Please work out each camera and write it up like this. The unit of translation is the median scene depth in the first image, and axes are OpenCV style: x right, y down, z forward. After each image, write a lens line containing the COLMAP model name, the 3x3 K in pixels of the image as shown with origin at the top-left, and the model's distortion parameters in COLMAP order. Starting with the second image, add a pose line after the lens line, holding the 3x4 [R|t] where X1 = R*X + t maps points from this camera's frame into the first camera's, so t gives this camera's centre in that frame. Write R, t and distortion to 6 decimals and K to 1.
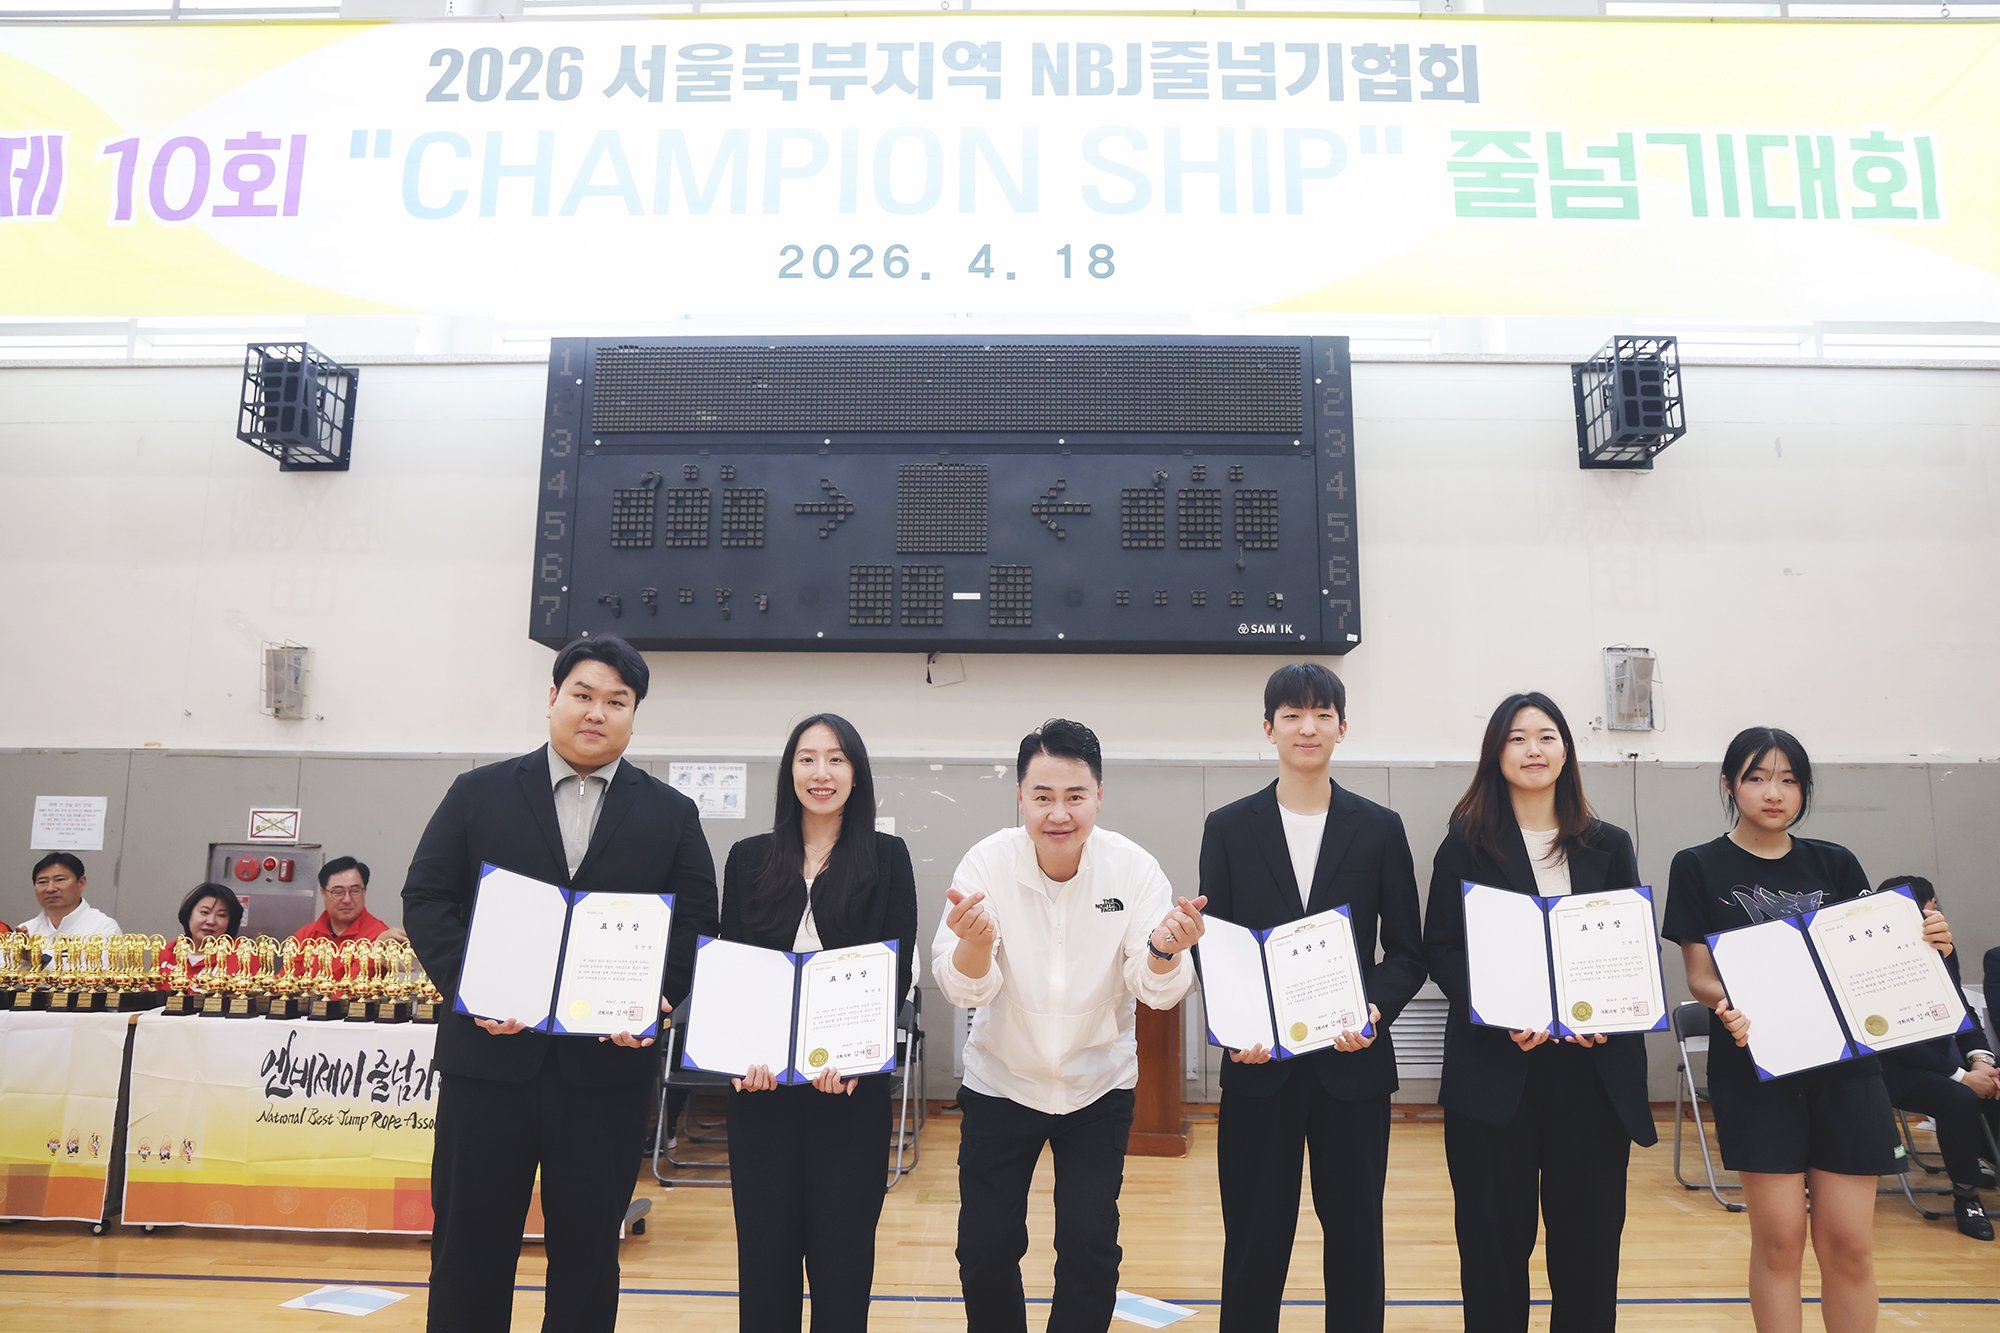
lens RADIAL K [[1315.1, 0, 1037.6], [0, 1315.1, 670.5], [0, 0, 1]] dist [-0.099412, 0.032090]
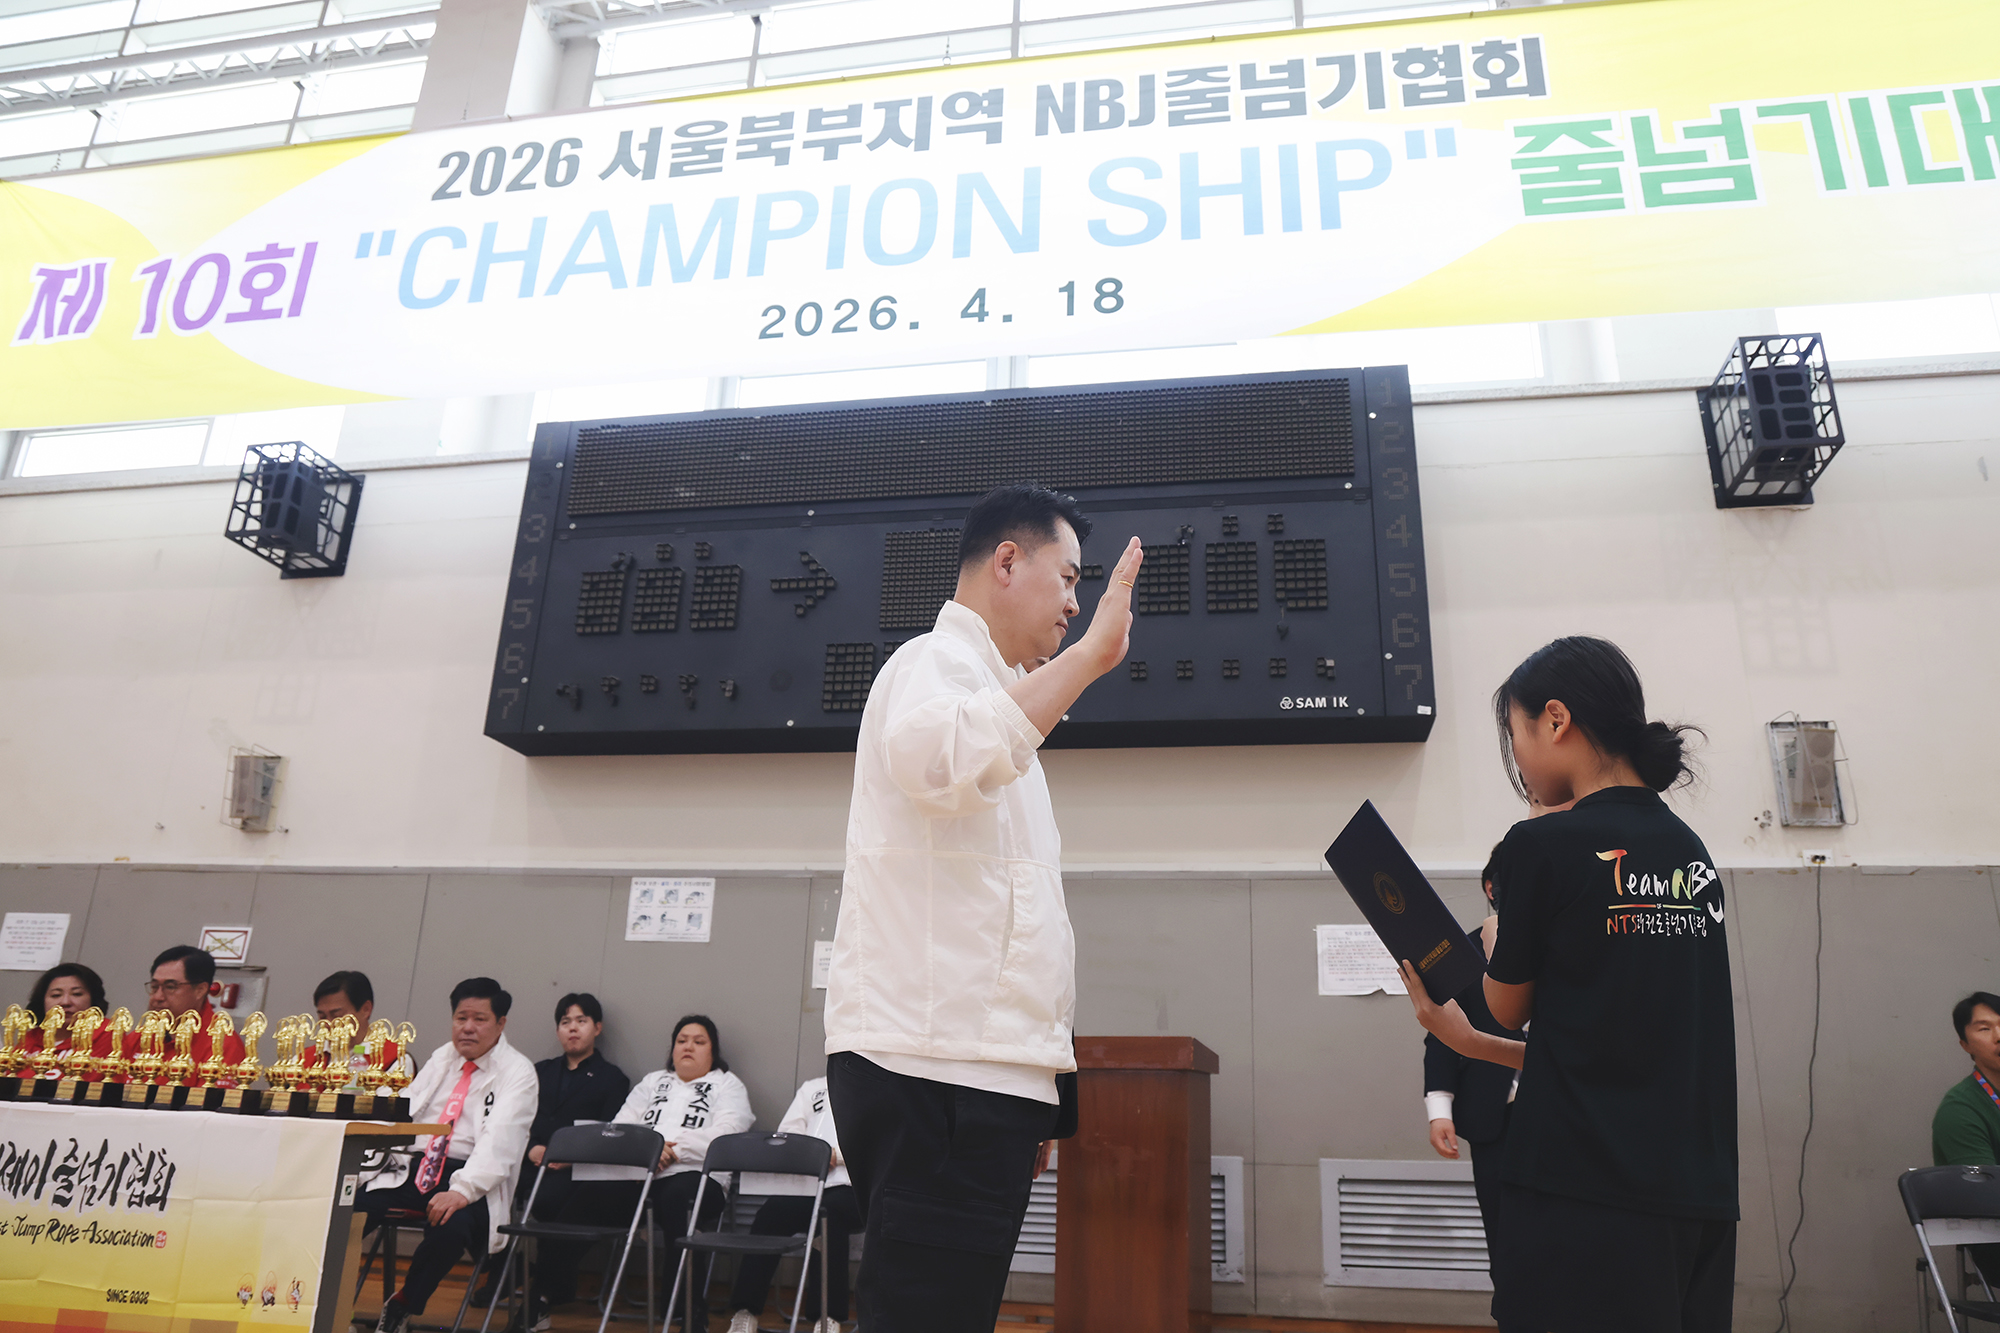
lens RADIAL K [[1315.8, 0, 1015.5], [0, 1315.8, 662.0], [0, 0, 1]] dist [-0.095224, 0.039844]
pose [[0.985963, -0.031885, -0.163893, 0.121973], [0.002594, 0.984403, -0.175911, 0.084283], [0.166945, 0.173016, 0.970667, 0.171031]]
